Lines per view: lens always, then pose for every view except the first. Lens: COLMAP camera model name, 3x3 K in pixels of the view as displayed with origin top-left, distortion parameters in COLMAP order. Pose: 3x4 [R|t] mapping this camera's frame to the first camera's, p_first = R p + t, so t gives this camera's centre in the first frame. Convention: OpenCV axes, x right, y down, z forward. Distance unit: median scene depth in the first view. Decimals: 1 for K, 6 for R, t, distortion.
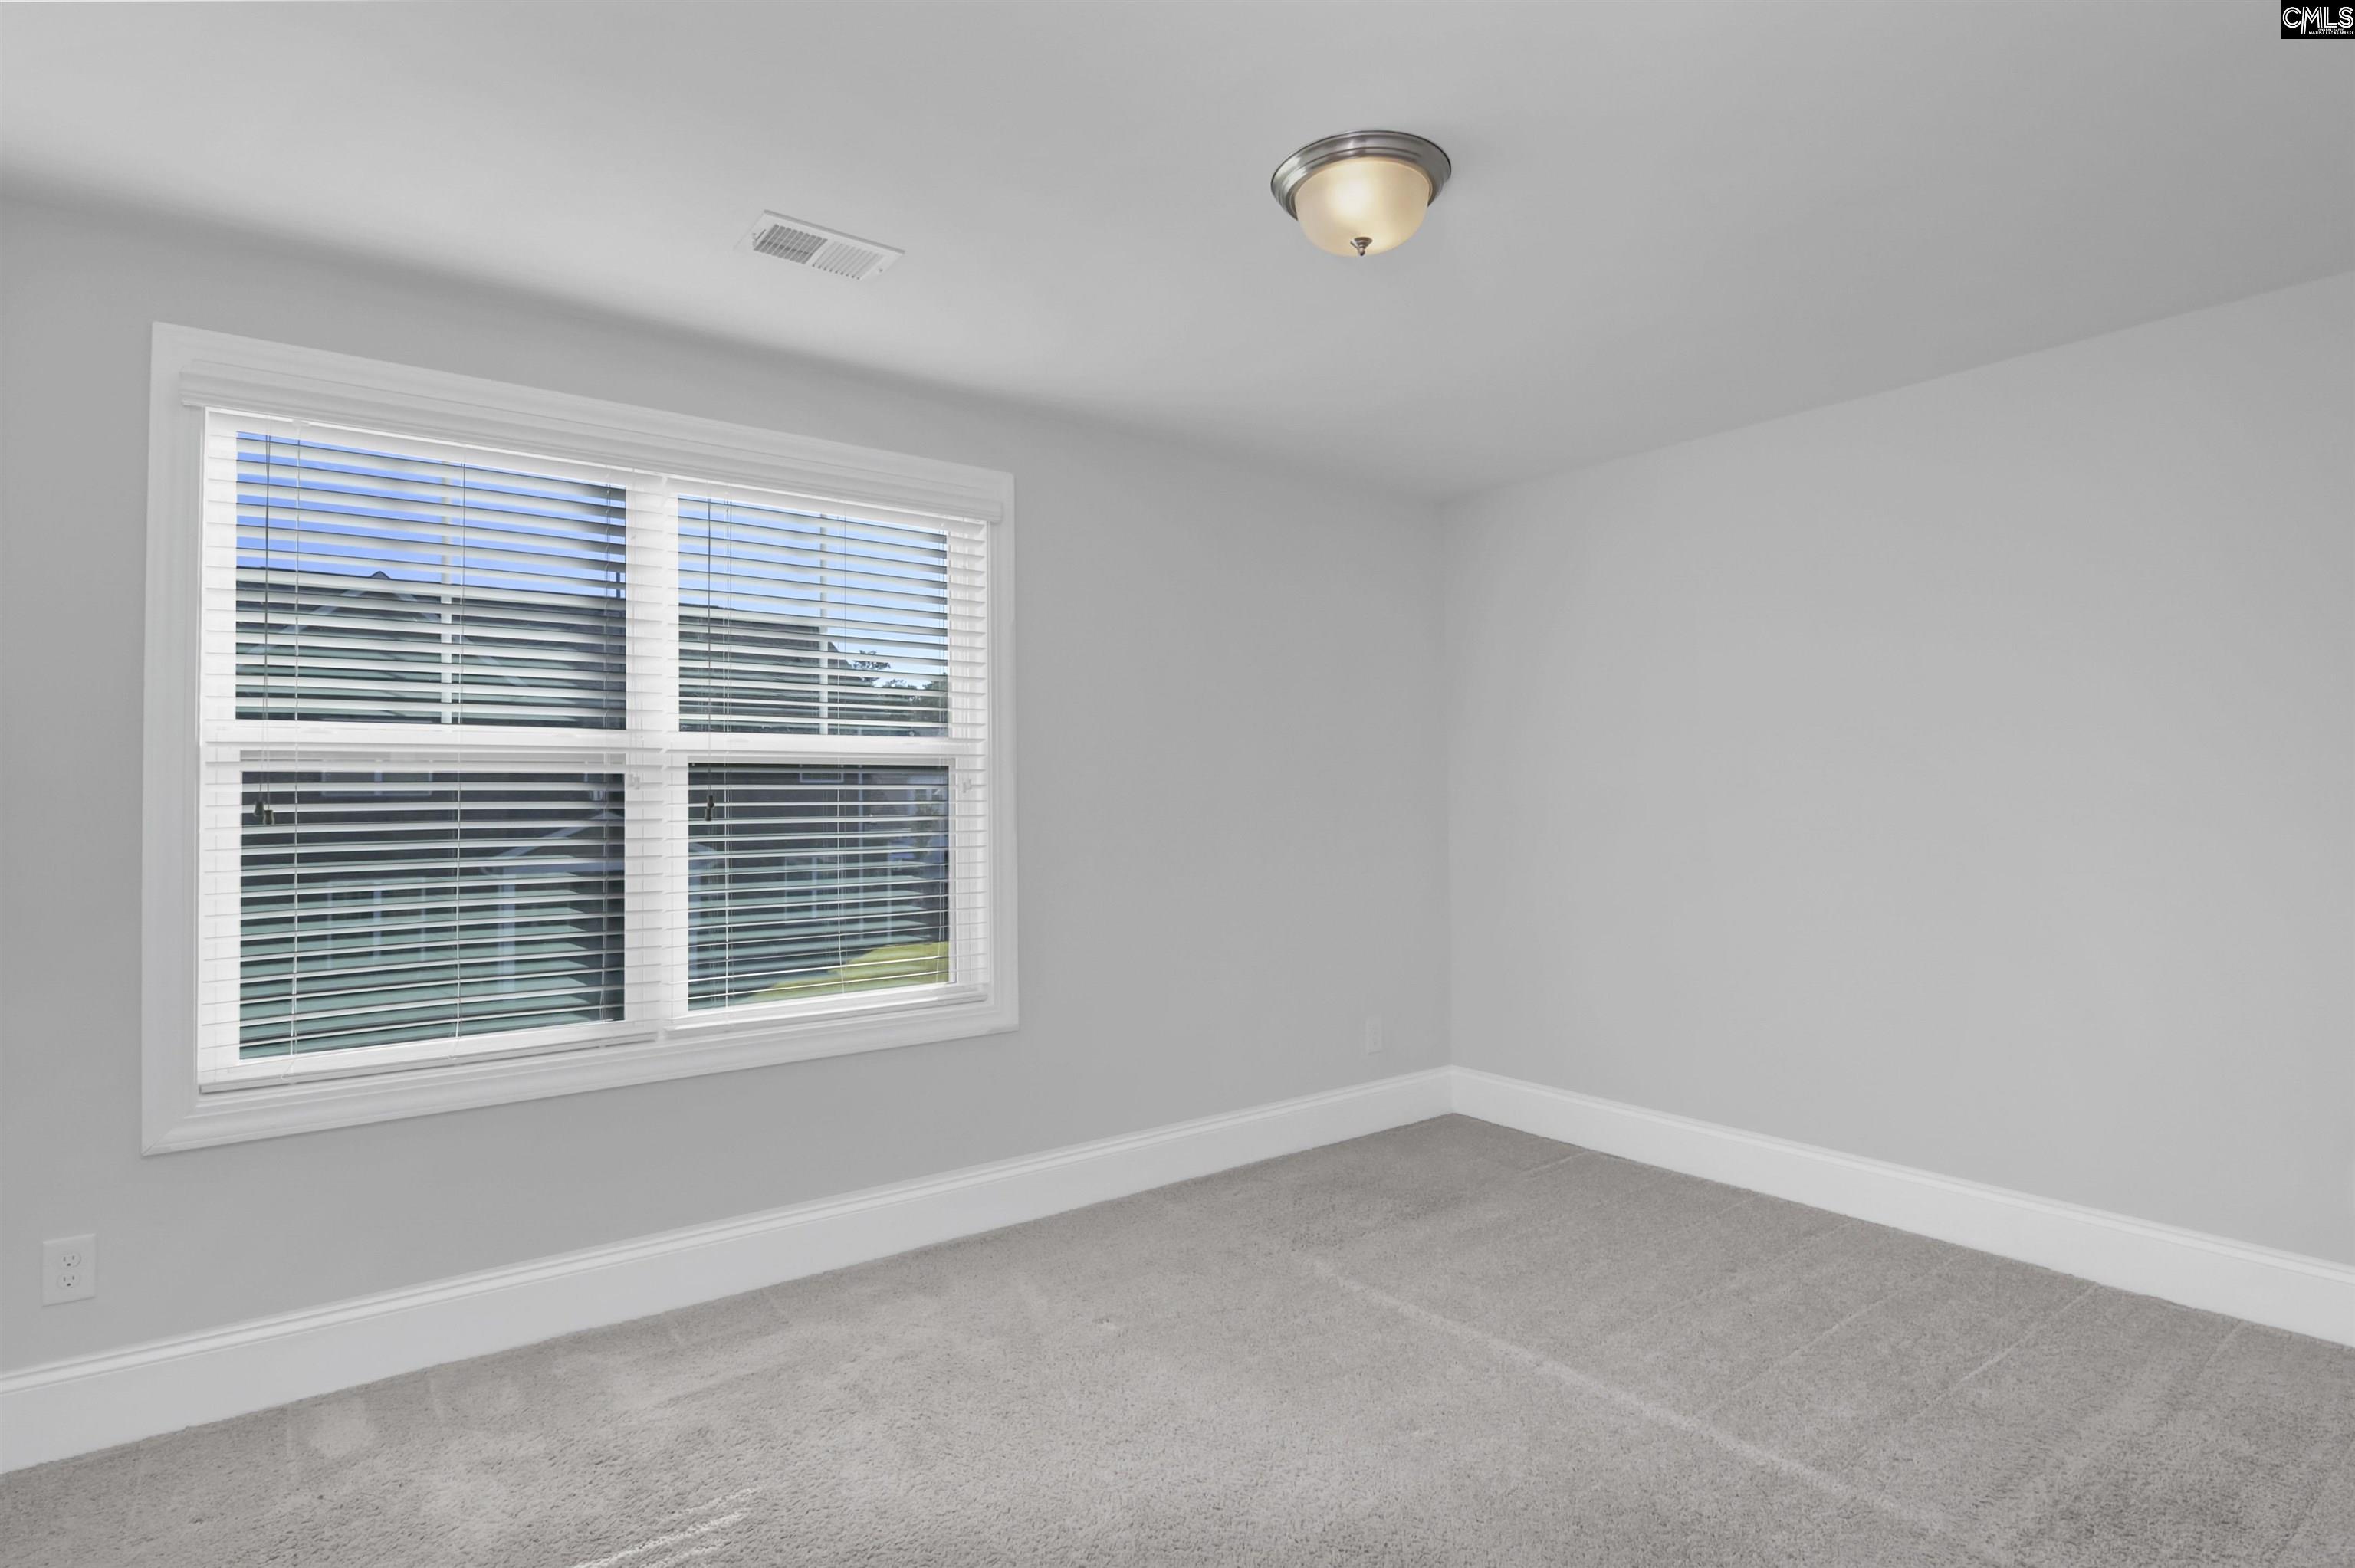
lens RADIAL K [[1202.5, 0, 1183.3], [0, 1202.5, 773.9], [0, 0, 1]] dist [-0.014415, -0.002384]
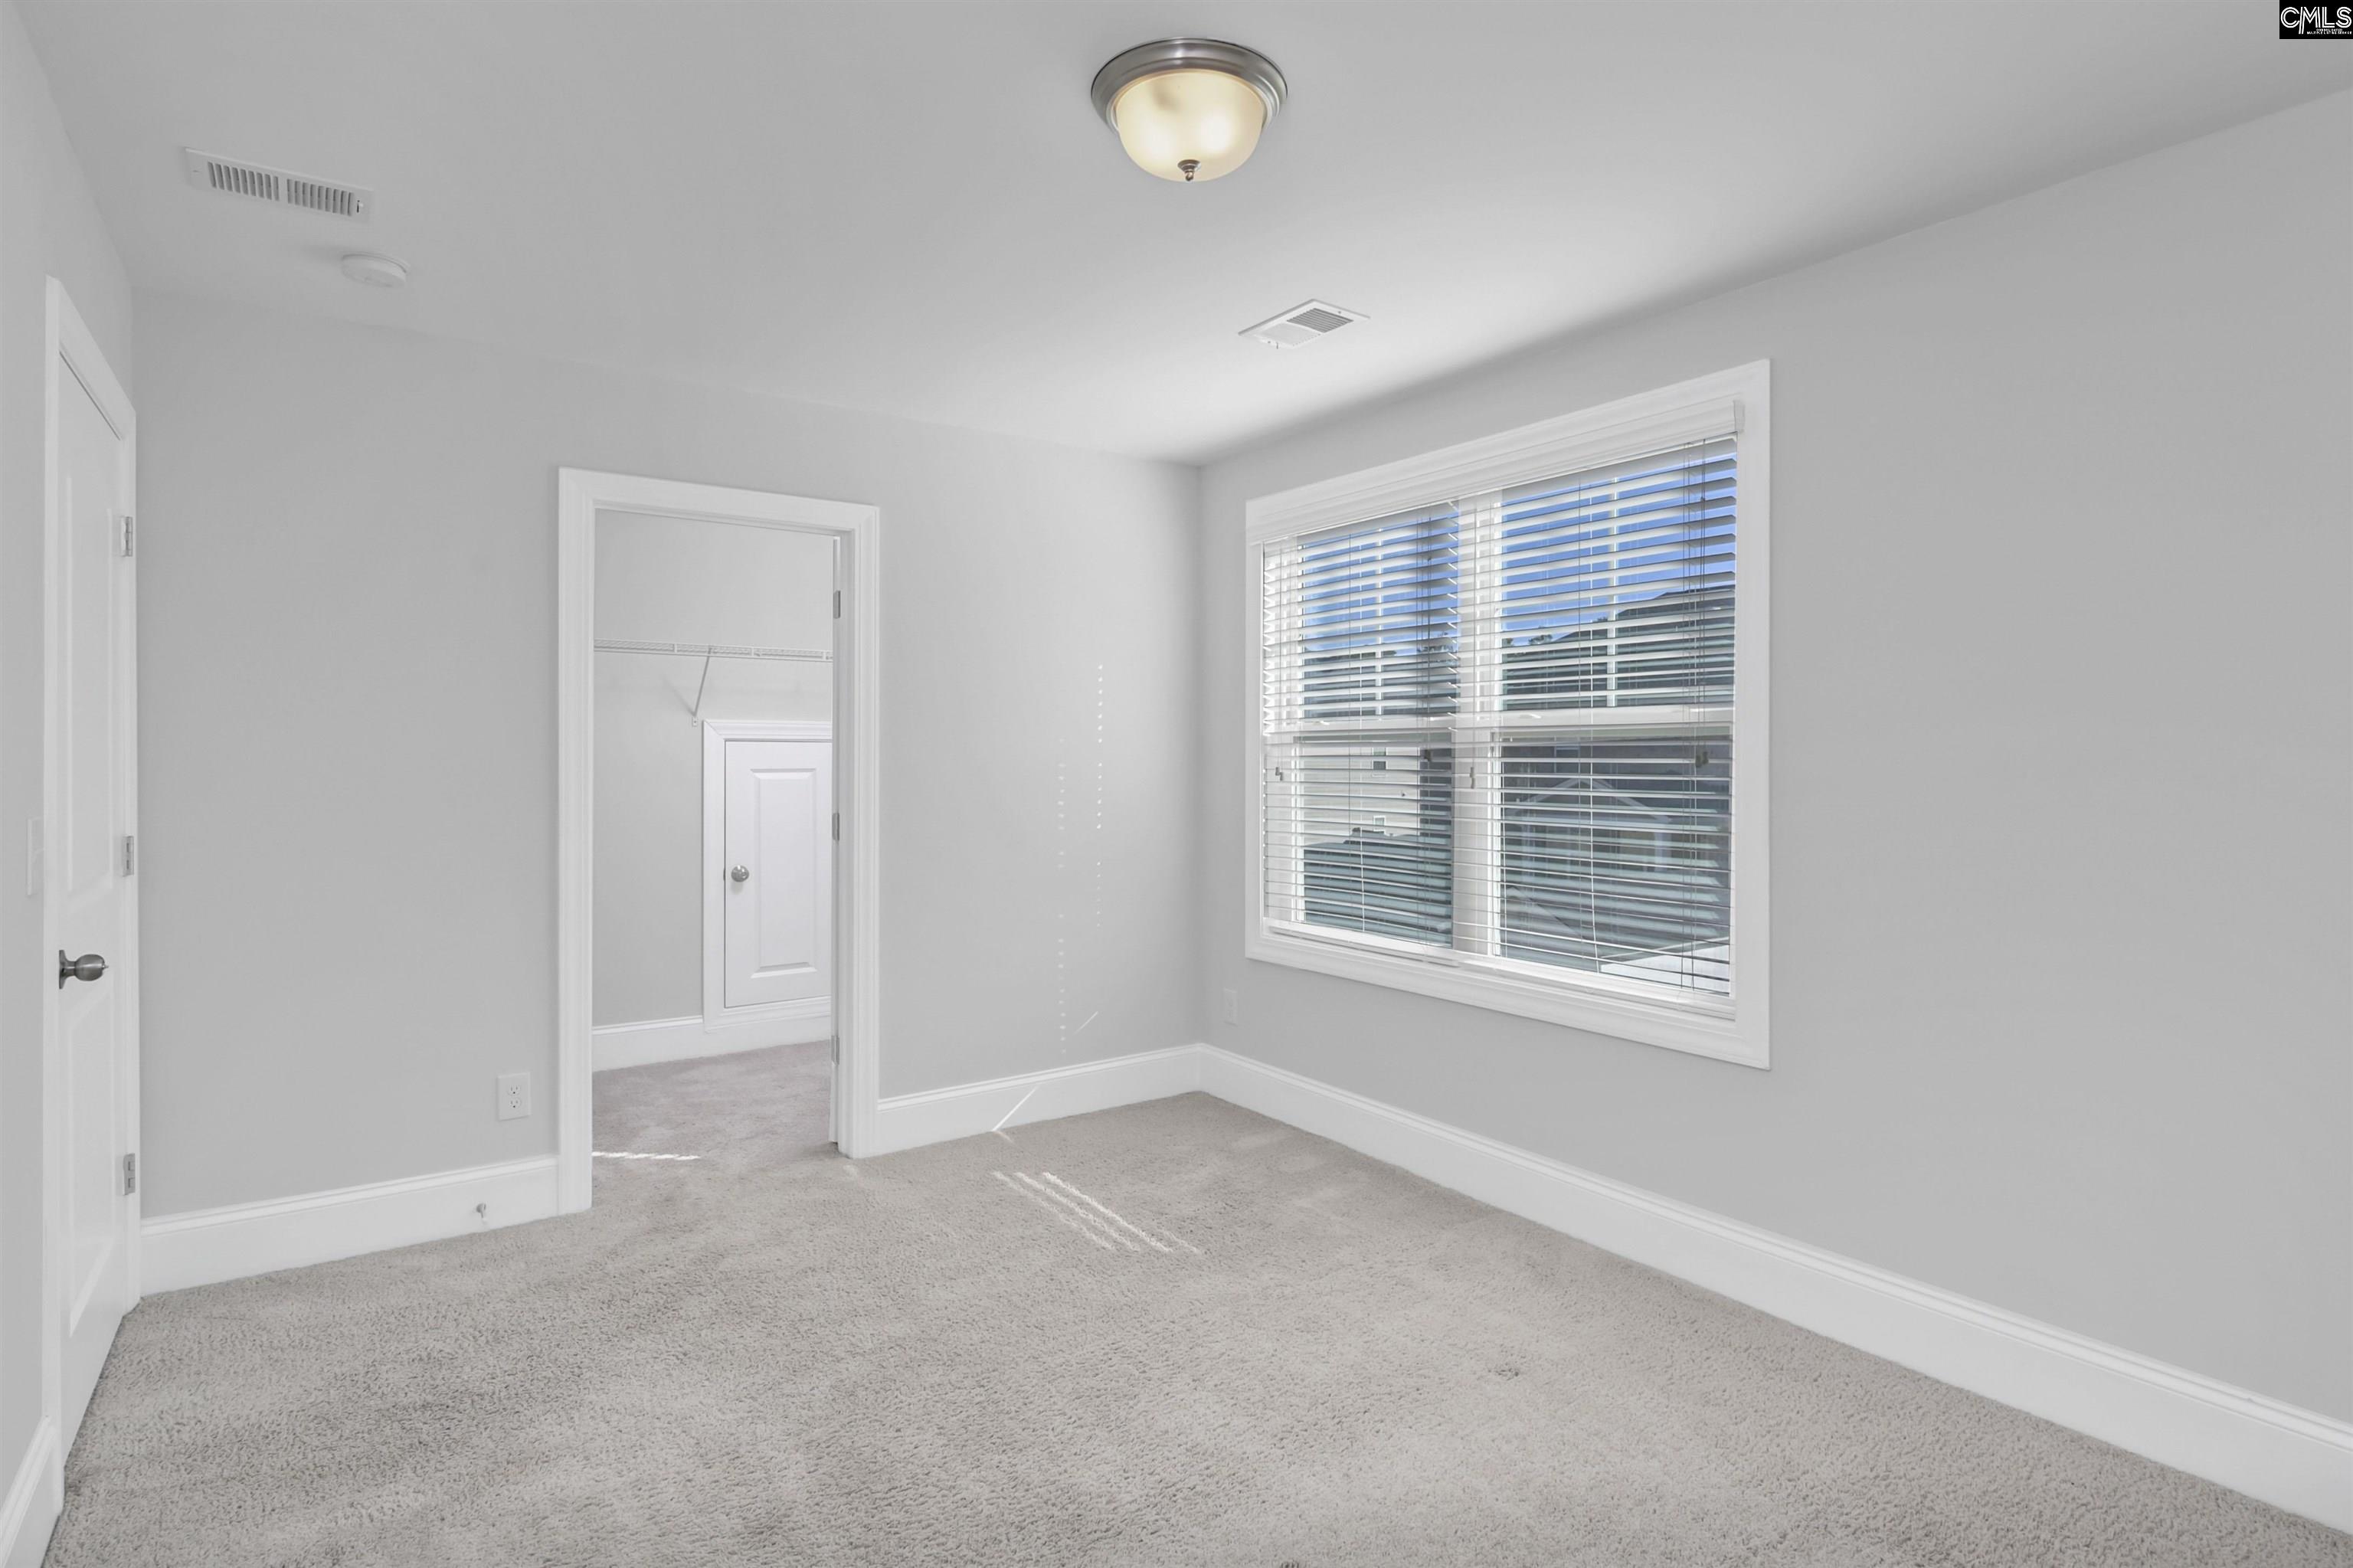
lens RADIAL K [[1201.7, 0, 1180.8], [0, 1201.7, 786.9], [0, 0, 1]] dist [-0.014415, -0.002384]
pose [[-0.059914, 0.028643, -0.997793, 0.752213], [0.012268, 0.999534, 0.027956, 0.001202], [0.998128, -0.010566, -0.060237, 0.759263]]
